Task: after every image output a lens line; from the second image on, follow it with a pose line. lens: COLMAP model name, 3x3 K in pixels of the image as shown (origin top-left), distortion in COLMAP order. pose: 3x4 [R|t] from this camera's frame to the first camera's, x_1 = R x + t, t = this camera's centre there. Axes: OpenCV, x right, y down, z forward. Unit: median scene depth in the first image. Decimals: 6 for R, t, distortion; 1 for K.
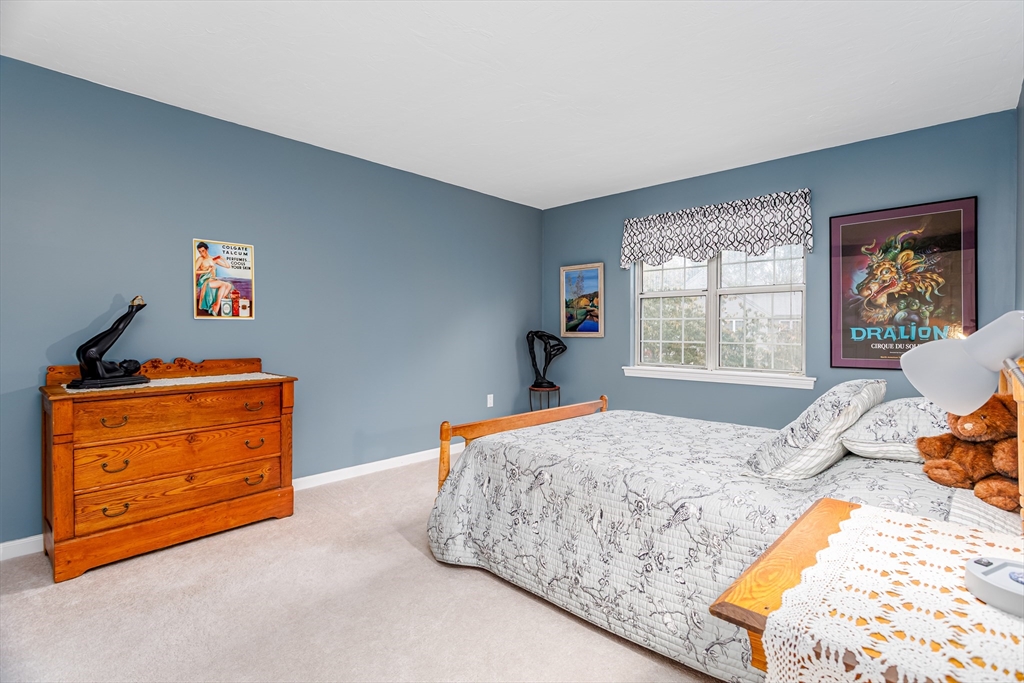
lens RADIAL K [[493.5, 0, 515.0], [0, 493.5, 335.1], [0, 0, 1]] dist [-0.004307, -0.000067]
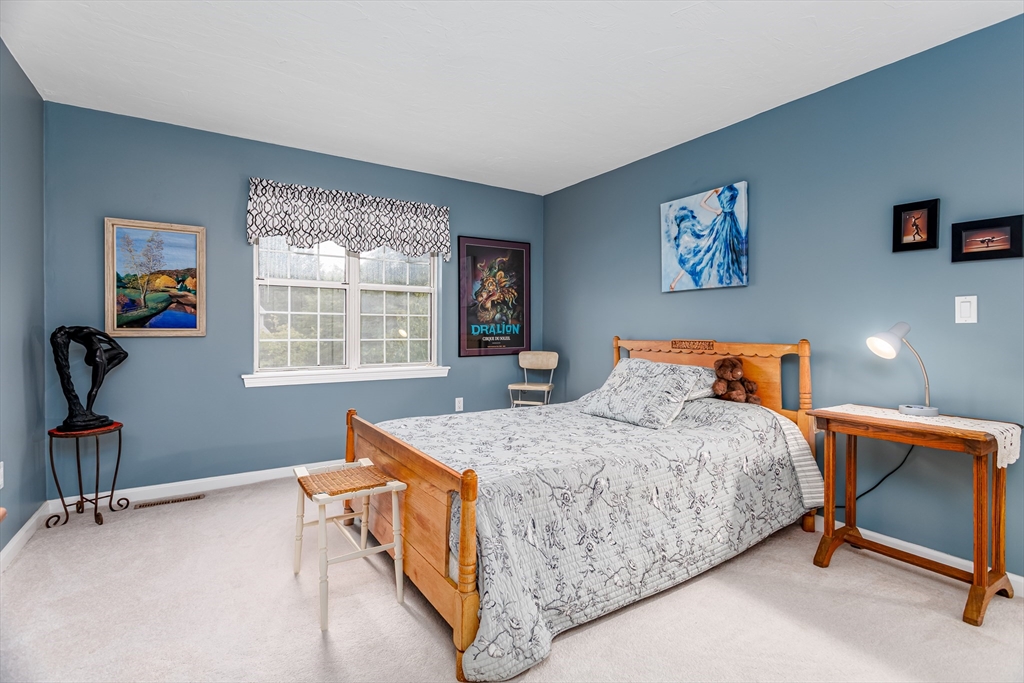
lens RADIAL K [[493.5, 0, 518.0], [0, 493.5, 335.6], [0, 0, 1]] dist [-0.004307, -0.000067]
pose [[0.224768, -0.014407, 0.974306, -0.571623], [0.006329, 0.999891, 0.013325, -0.003888], [-0.974392, 0.003171, 0.224835, 0.613340]]
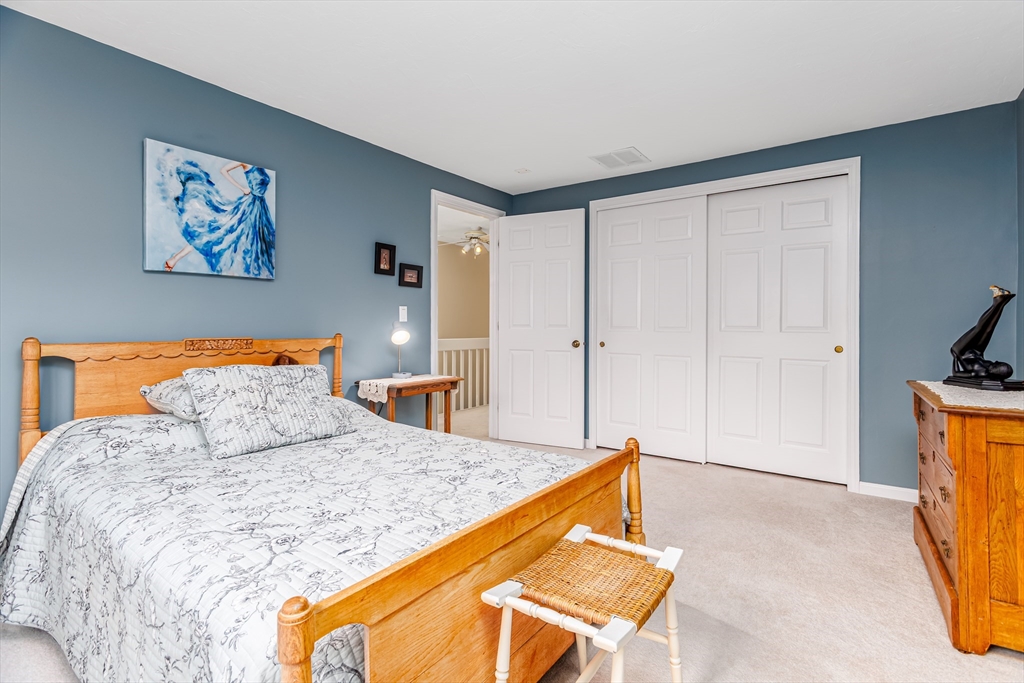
lens RADIAL K [[493.5, 0, 519.5], [0, 493.5, 327.8], [0, 0, 1]] dist [-0.004307, -0.000067]
pose [[-0.987745, -0.006219, -0.155953, 0.193233], [-0.008082, 0.999903, 0.011316, -0.010023], [0.155867, 0.012438, -0.987700, 1.426819]]
